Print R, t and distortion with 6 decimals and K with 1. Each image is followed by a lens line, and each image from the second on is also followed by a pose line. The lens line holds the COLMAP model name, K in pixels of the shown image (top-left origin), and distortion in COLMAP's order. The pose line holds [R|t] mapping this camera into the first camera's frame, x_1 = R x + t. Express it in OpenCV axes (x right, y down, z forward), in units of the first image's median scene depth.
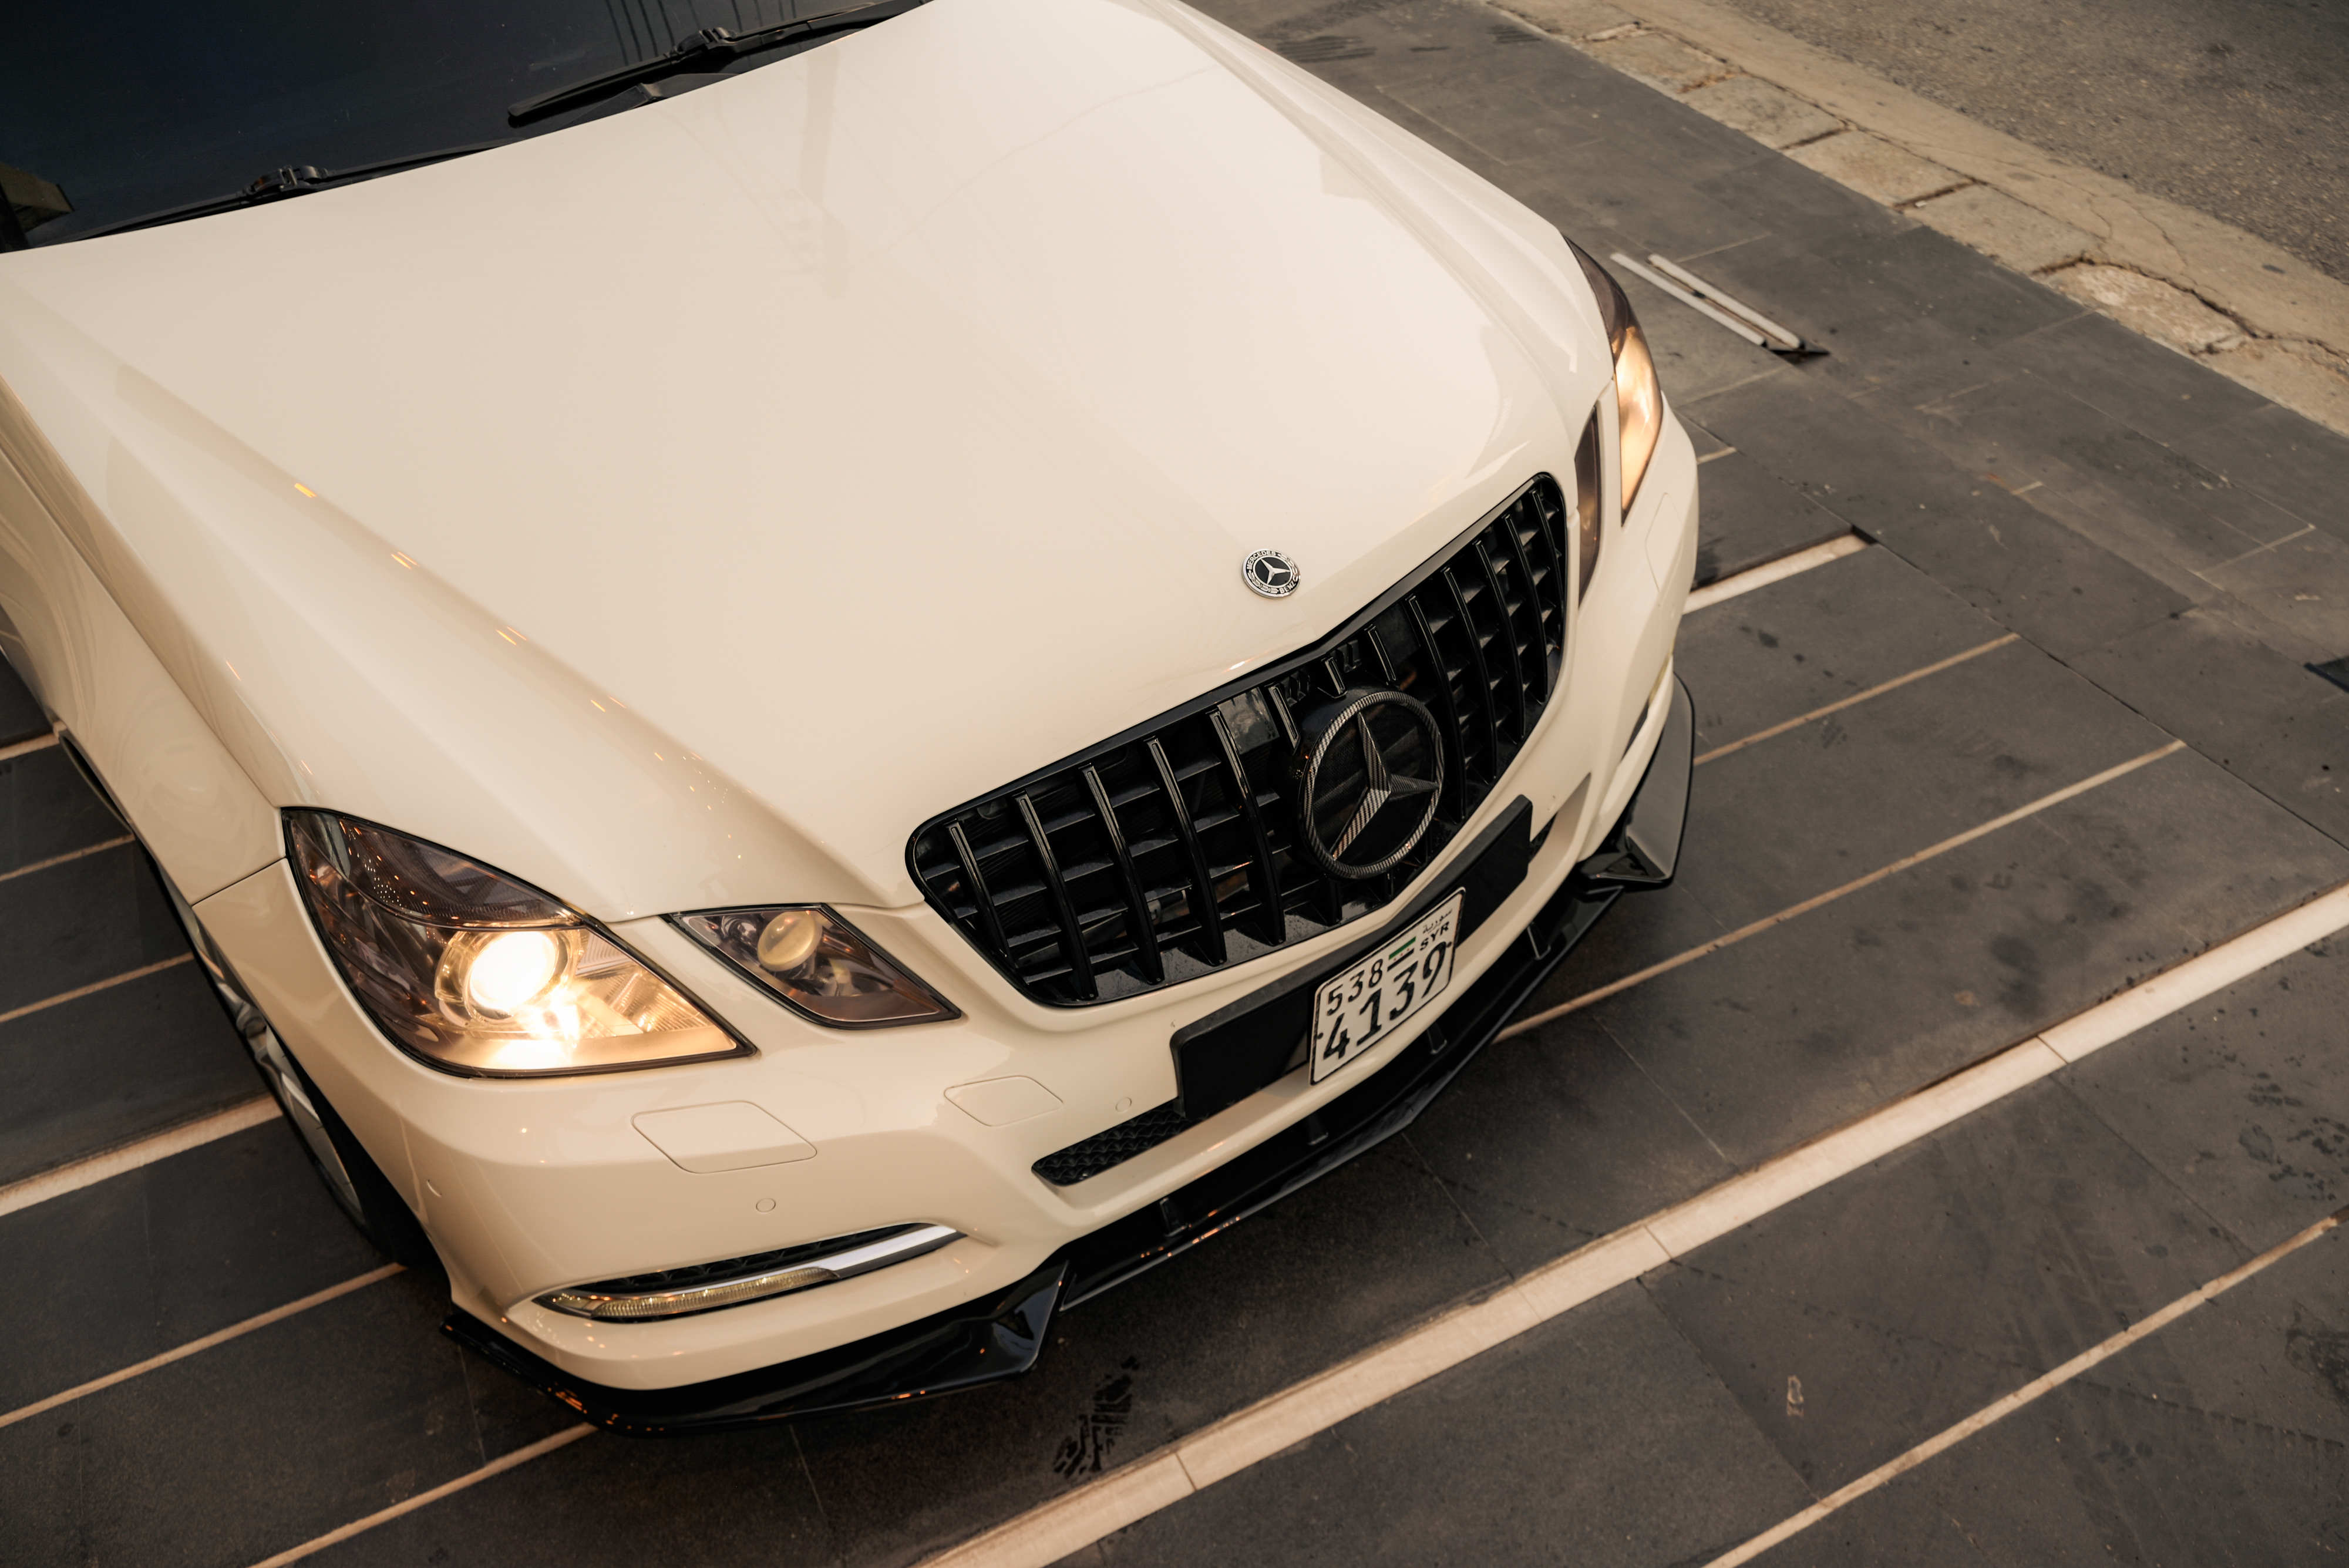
lens RADIAL K [[1871.8, 0, 1174.5], [0, 1871.8, 784.0], [0, 0, 1]] dist [0.043729, -0.039799]
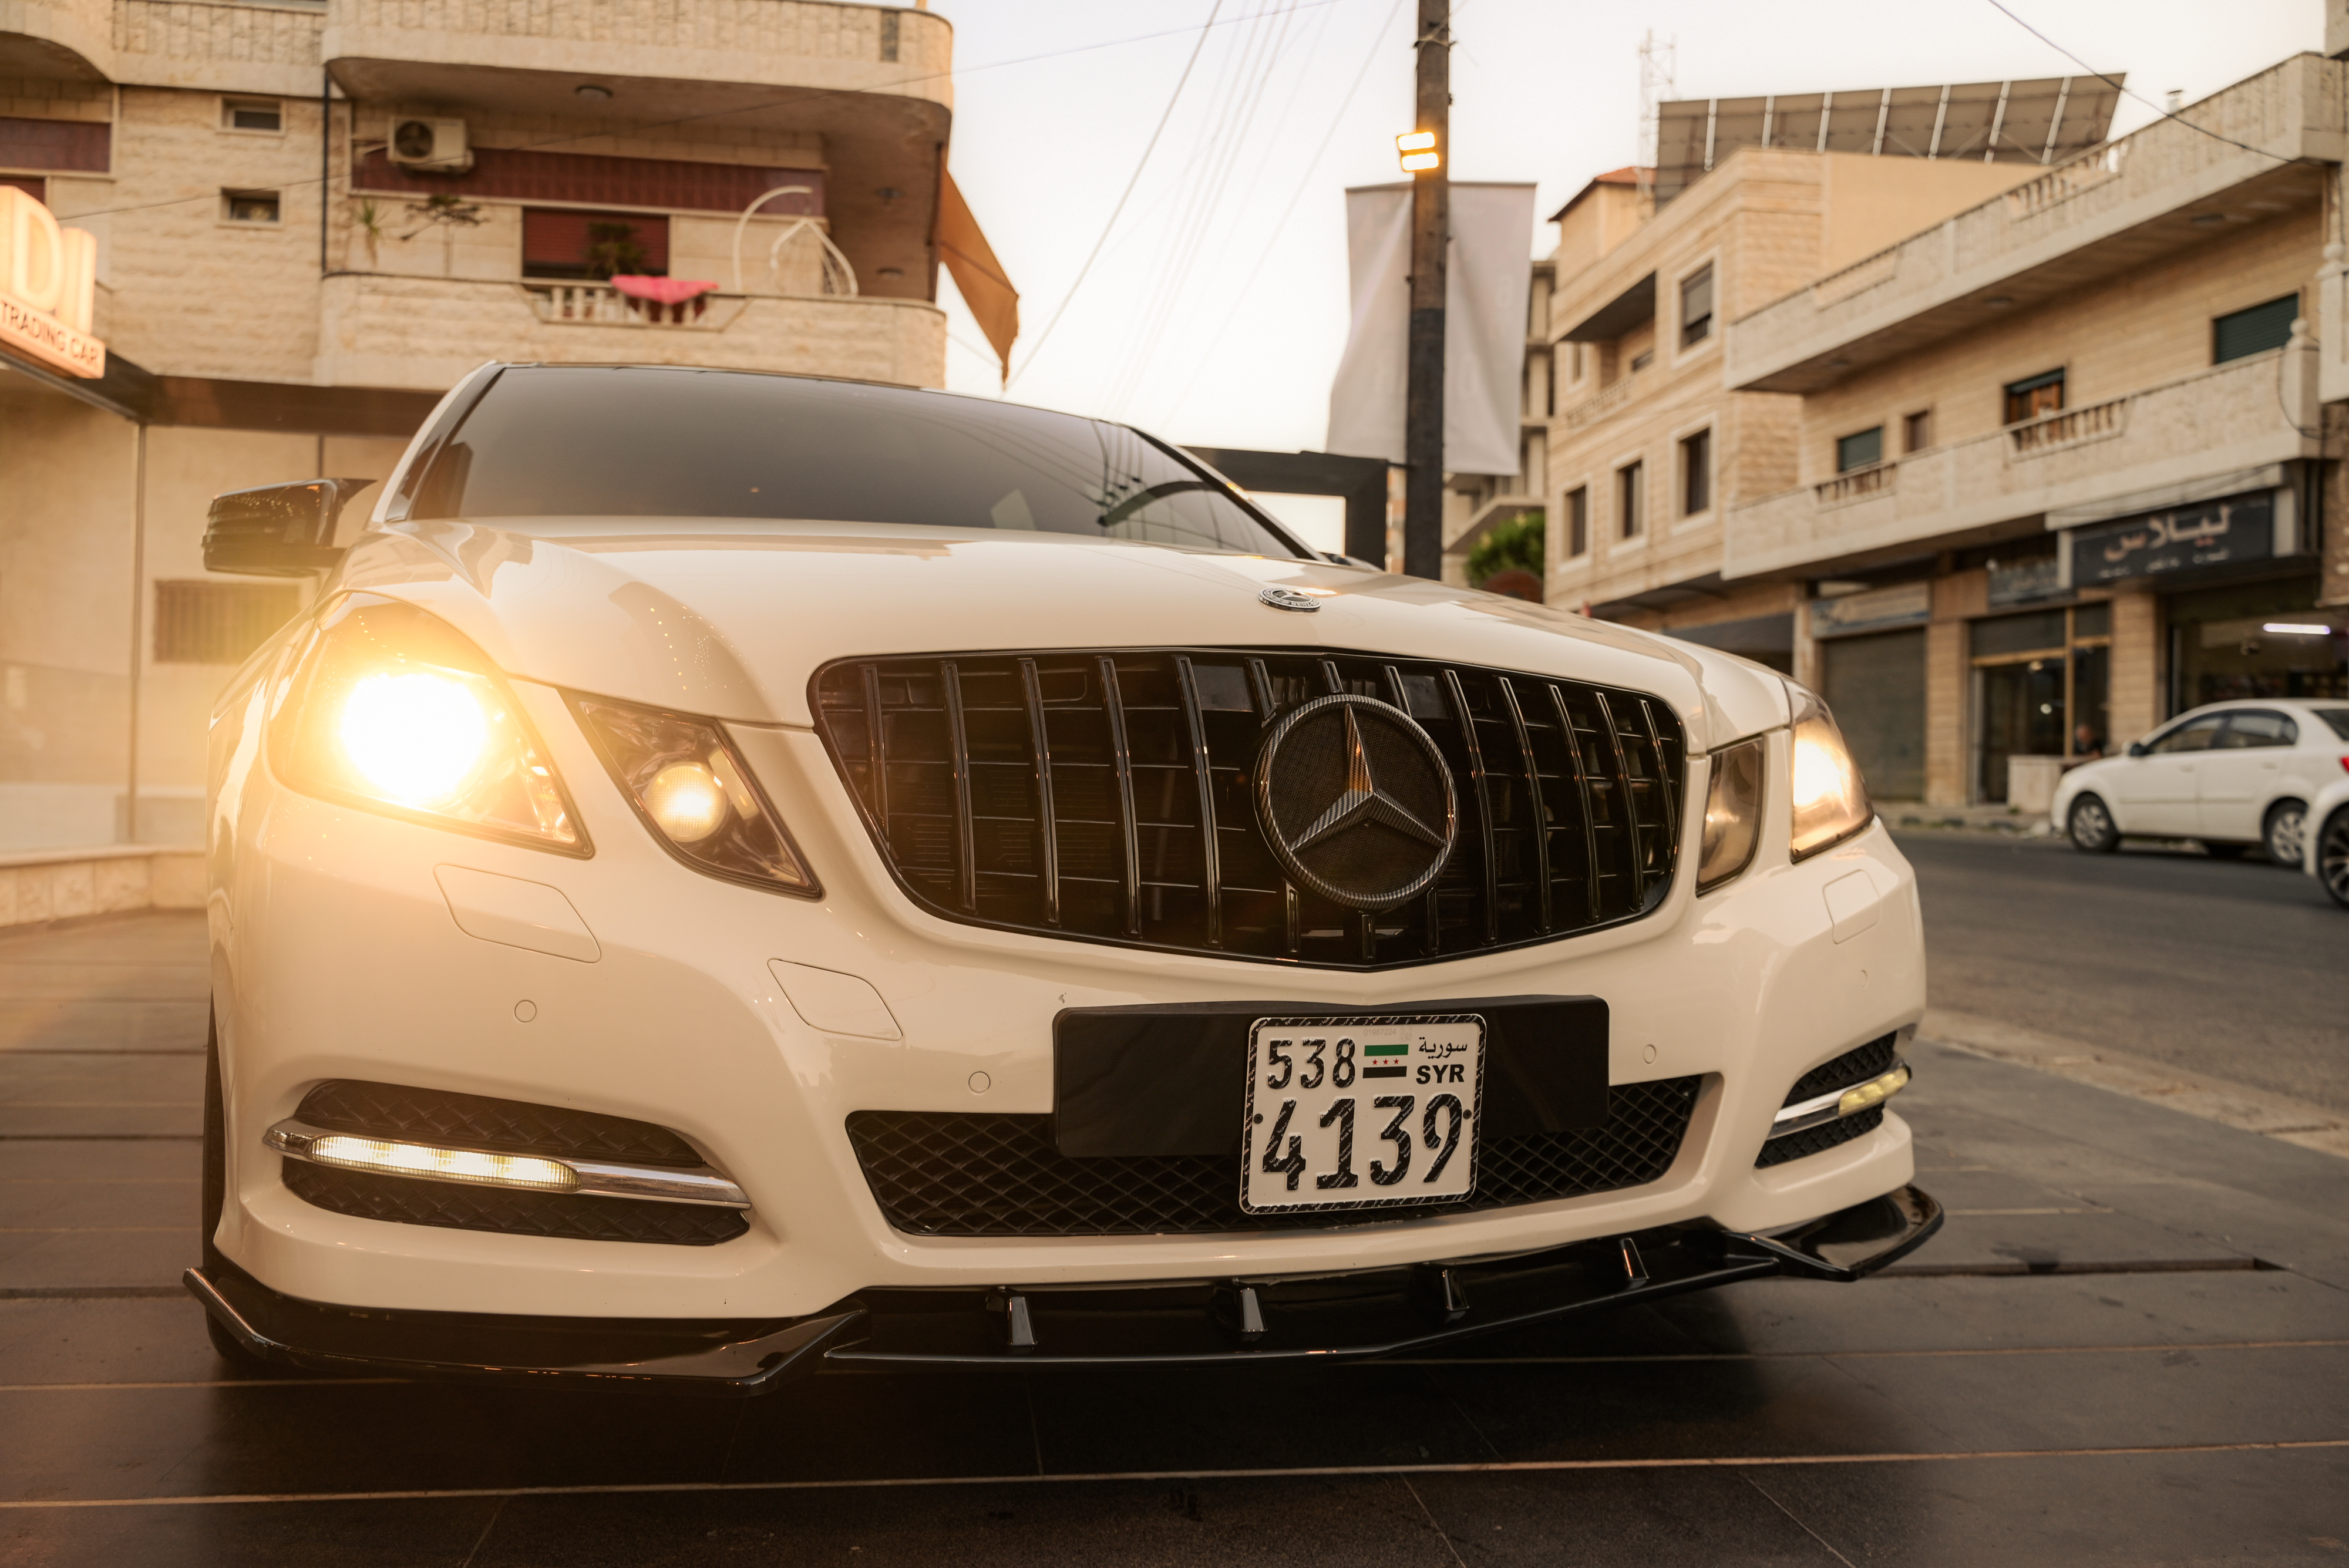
lens RADIAL K [[1871.8, 0, 1174.5], [0, 1871.8, 784.0], [0, 0, 1]] dist [0.043729, -0.039799]
pose [[0.942025, 0.069756, -0.328211, 0.293809], [-0.262812, 0.761515, -0.592473, 0.503983], [0.208609, 0.644382, 0.735699, 0.316163]]
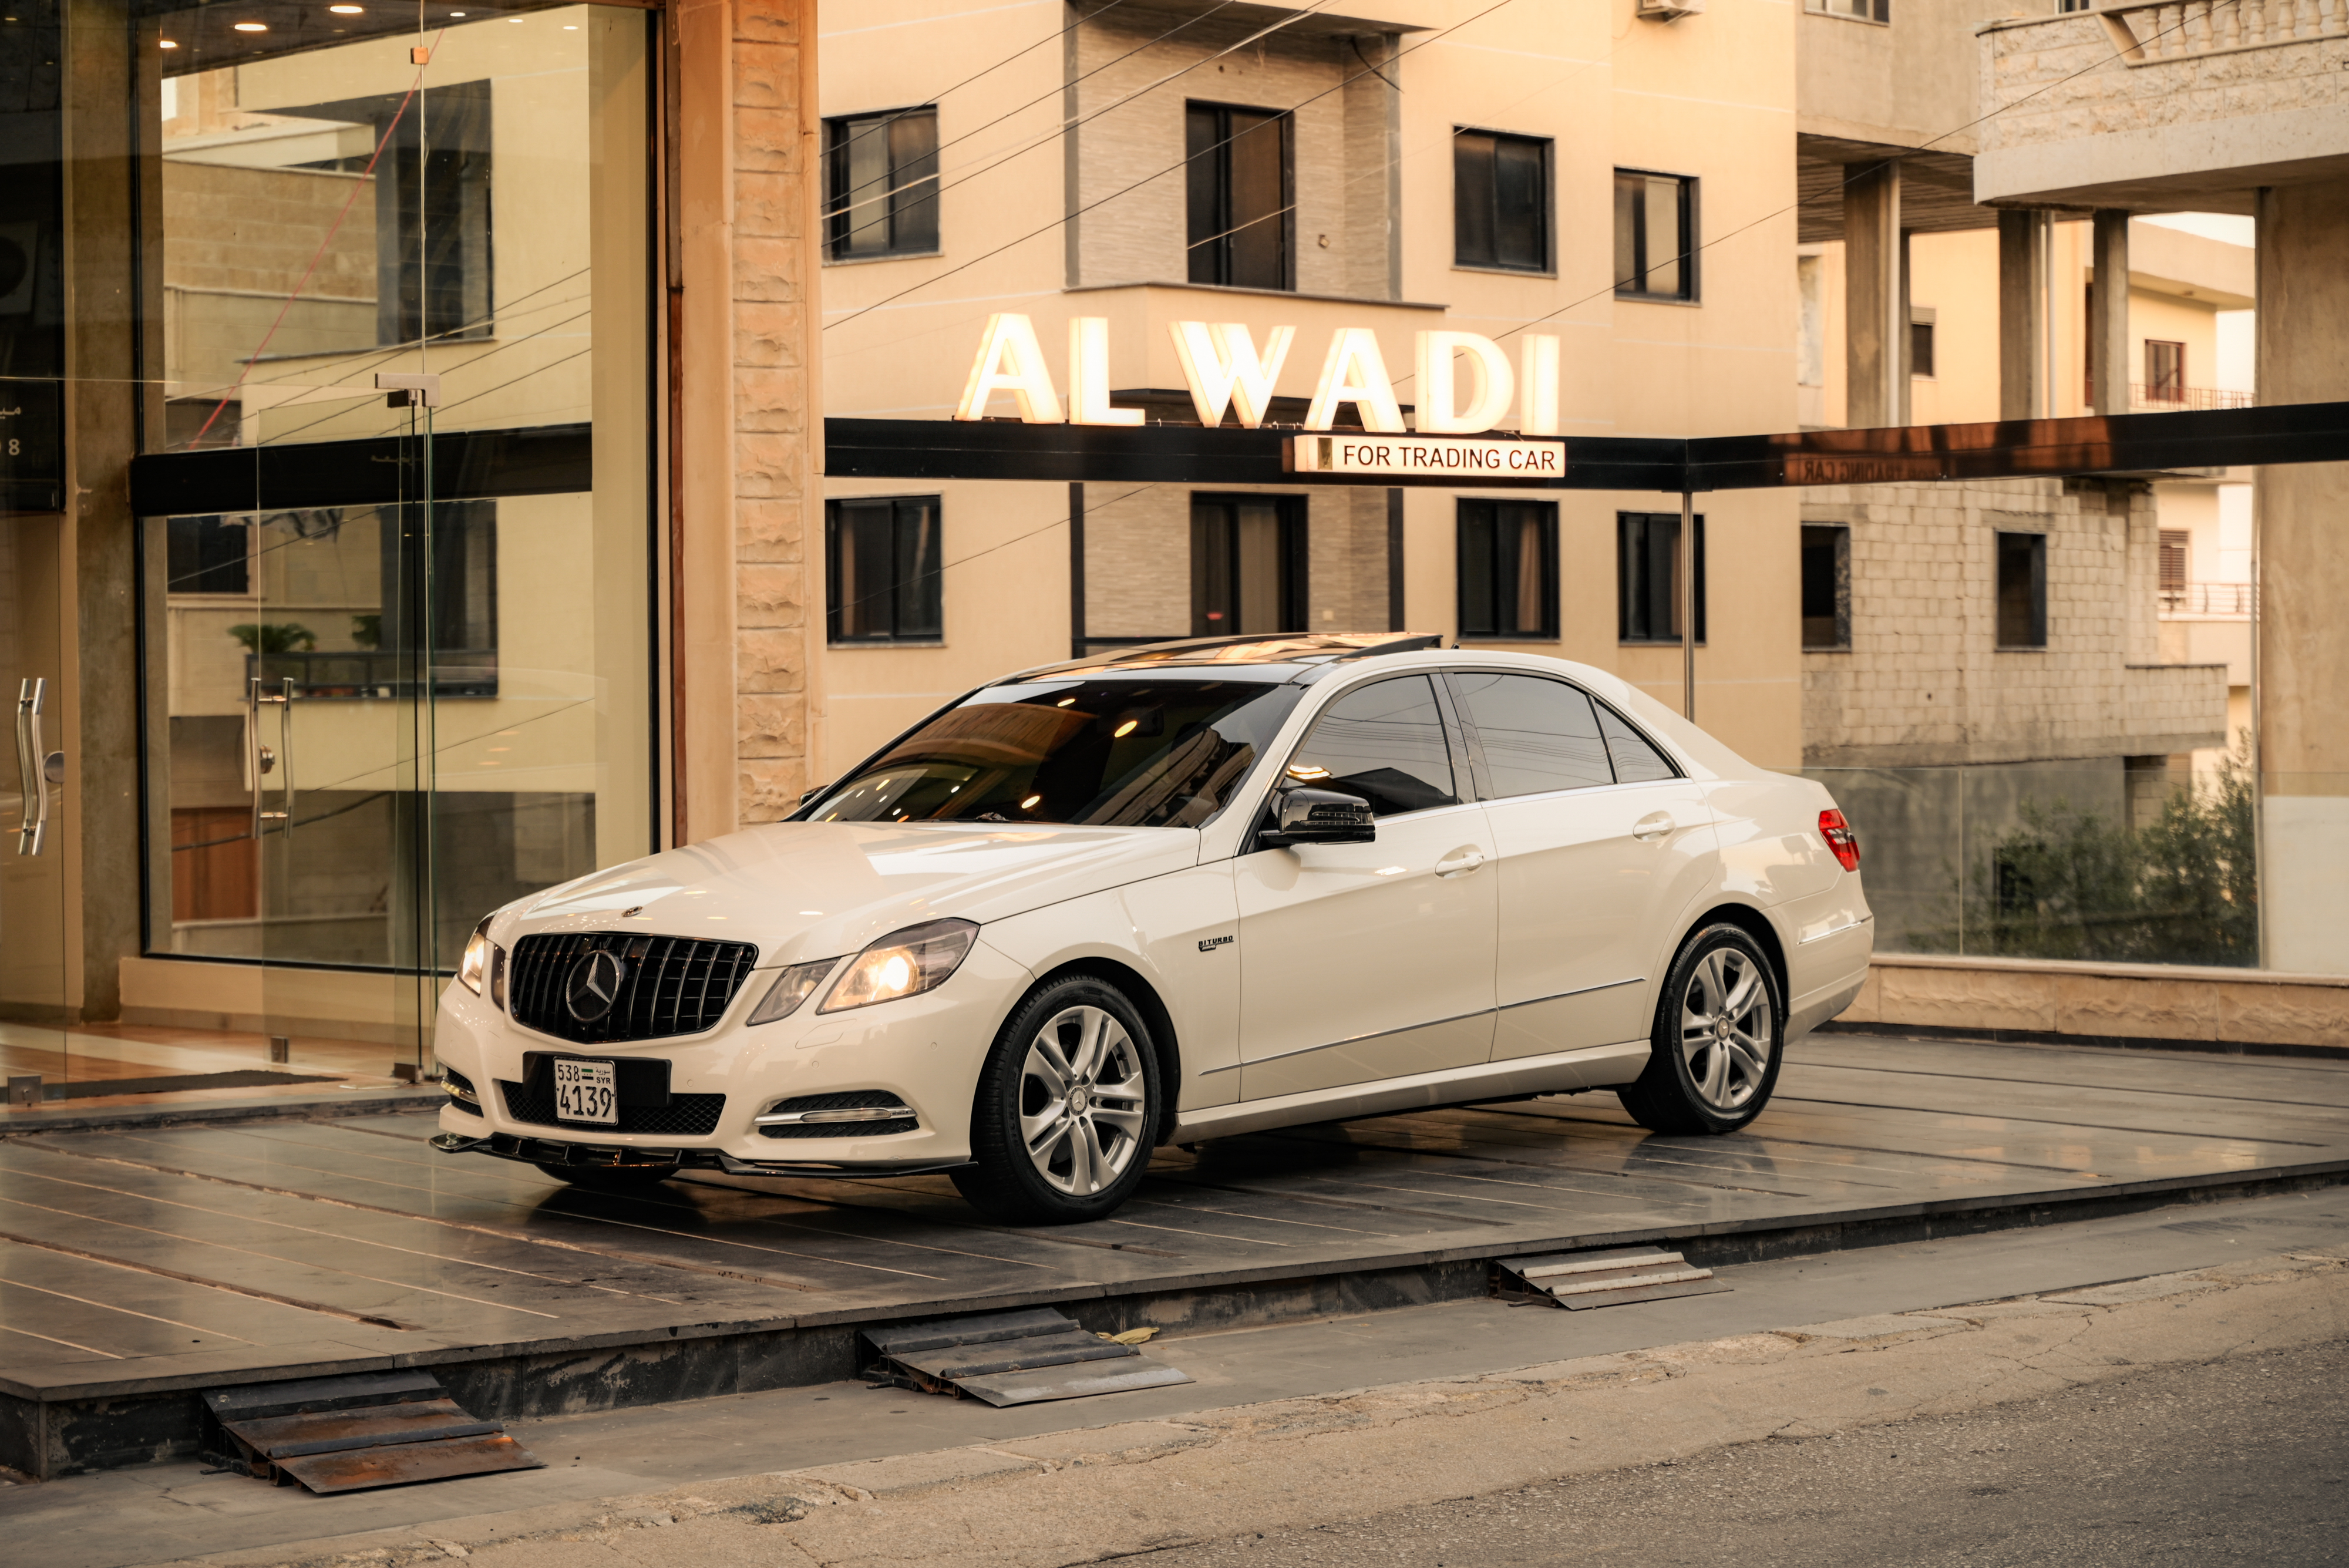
lens RADIAL K [[5021.3, 0, 1174.5], [0, 5021.3, 784.0], [0, 0, 1]] dist [0.347035, 0.127425]
pose [[0.140150, 0.078071, -0.987048, 6.665354], [-0.631254, 0.775059, -0.028328, -0.495454], [0.762808, 0.627048, 0.157907, 0.318615]]
